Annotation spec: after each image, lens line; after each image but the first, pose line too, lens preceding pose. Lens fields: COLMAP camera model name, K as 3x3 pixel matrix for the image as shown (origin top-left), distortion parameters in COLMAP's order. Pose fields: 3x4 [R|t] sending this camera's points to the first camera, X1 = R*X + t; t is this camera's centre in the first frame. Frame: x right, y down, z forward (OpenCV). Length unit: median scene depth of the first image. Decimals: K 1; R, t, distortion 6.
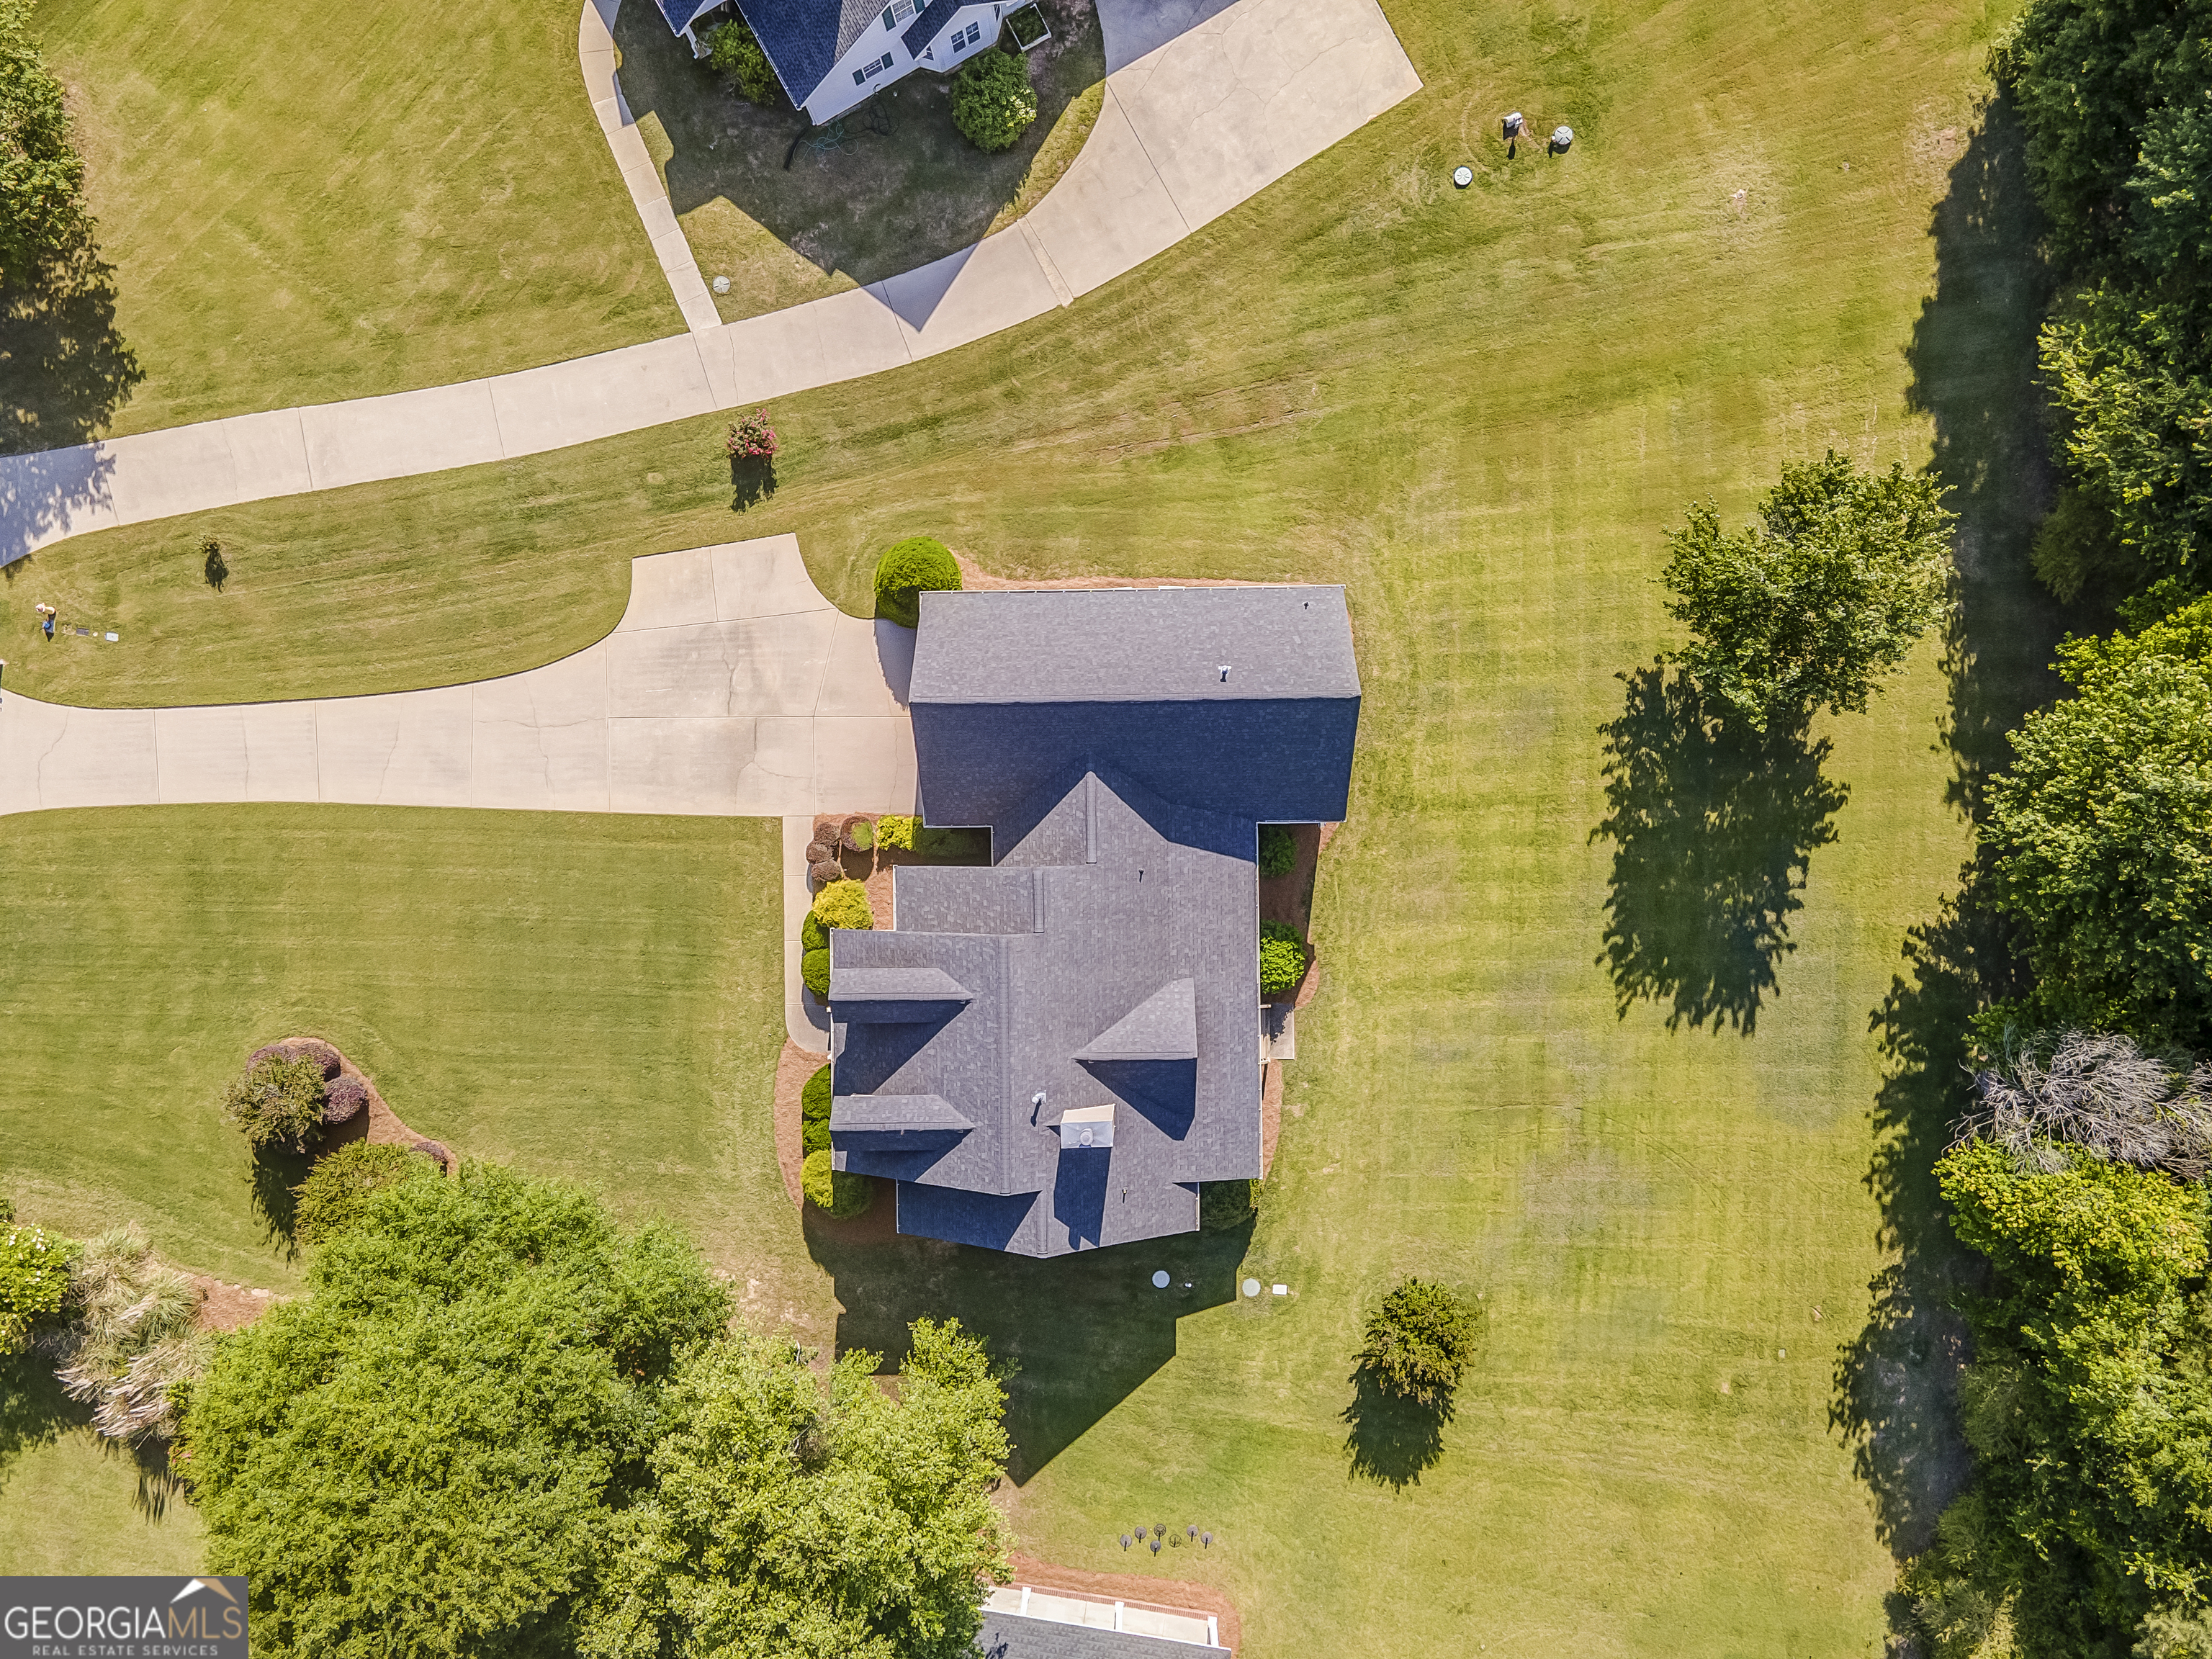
lens RADIAL K [[1613.8, 0, 1117.2], [0, 1613.8, 815.7], [0, 0, 1]] dist [0.028424, 0.029124]
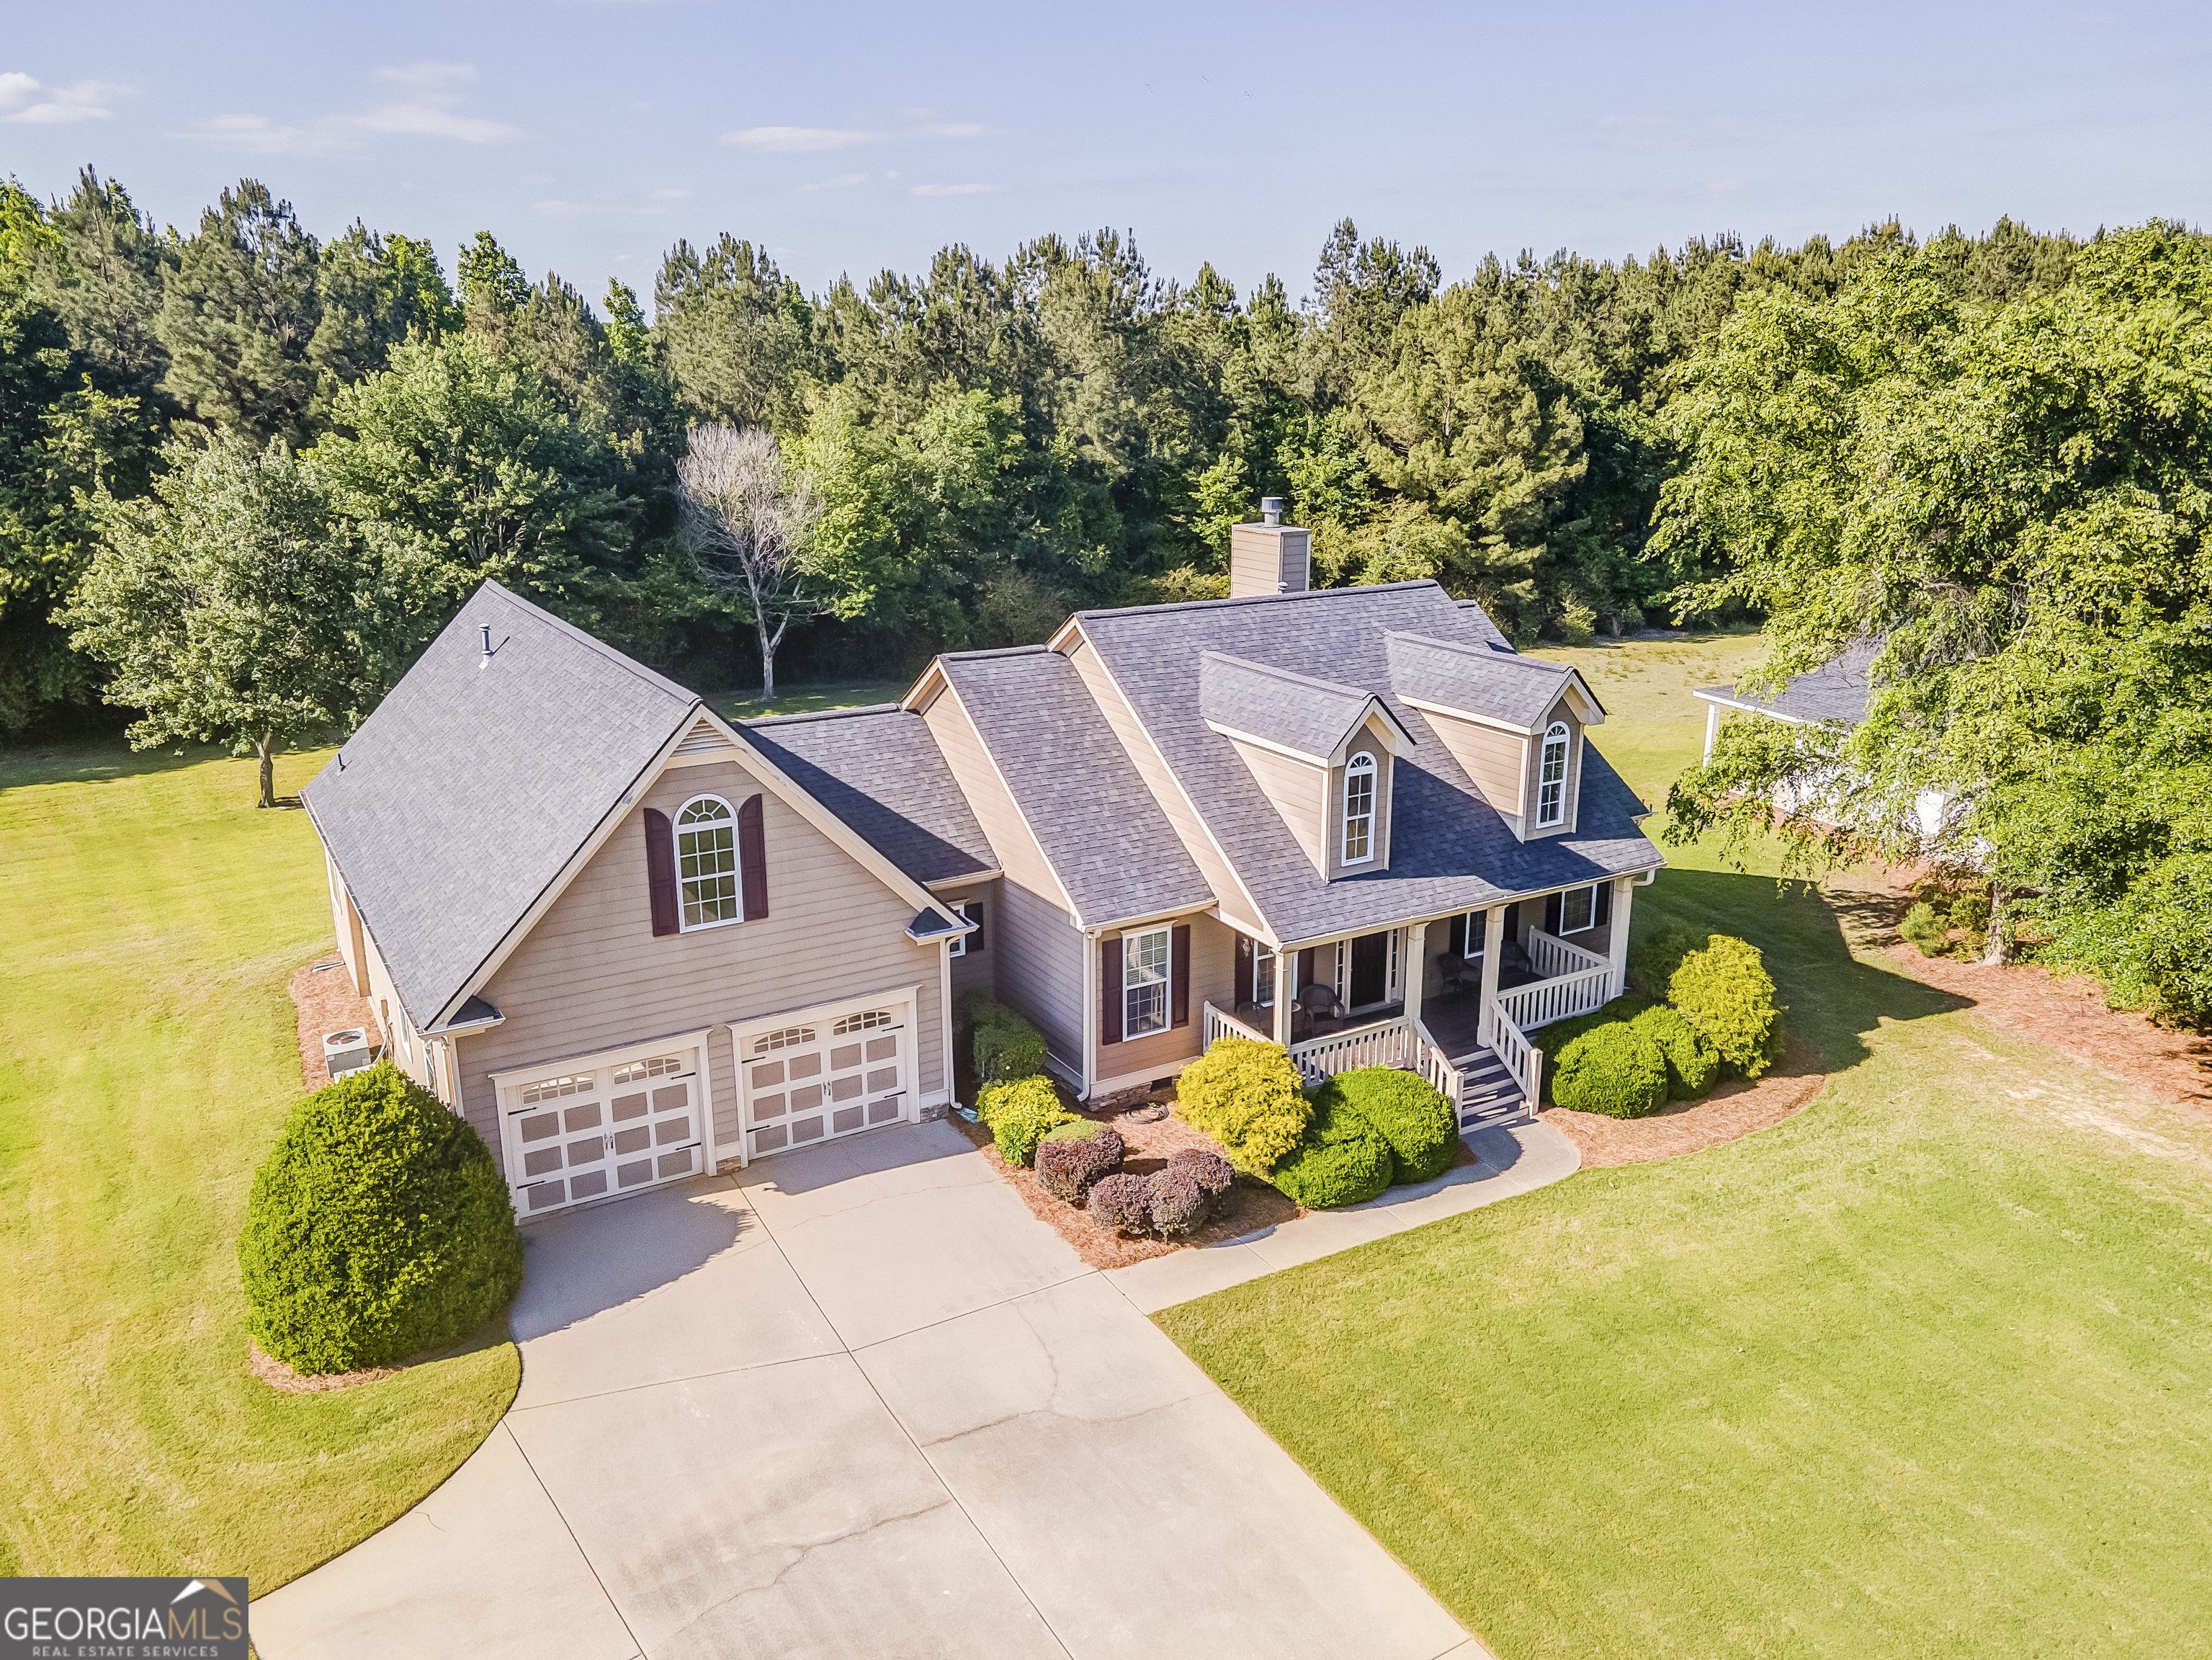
lens RADIAL K [[1614.0, 0, 1105.3], [0, 1614.0, 821.3], [0, 0, 1]] dist [0.028424, 0.029124]
pose [[-0.500518, -0.224037, 0.836235, -0.477537], [0.865719, -0.133353, 0.482439, -0.165704], [0.003430, 0.965414, 0.260699, 0.802470]]
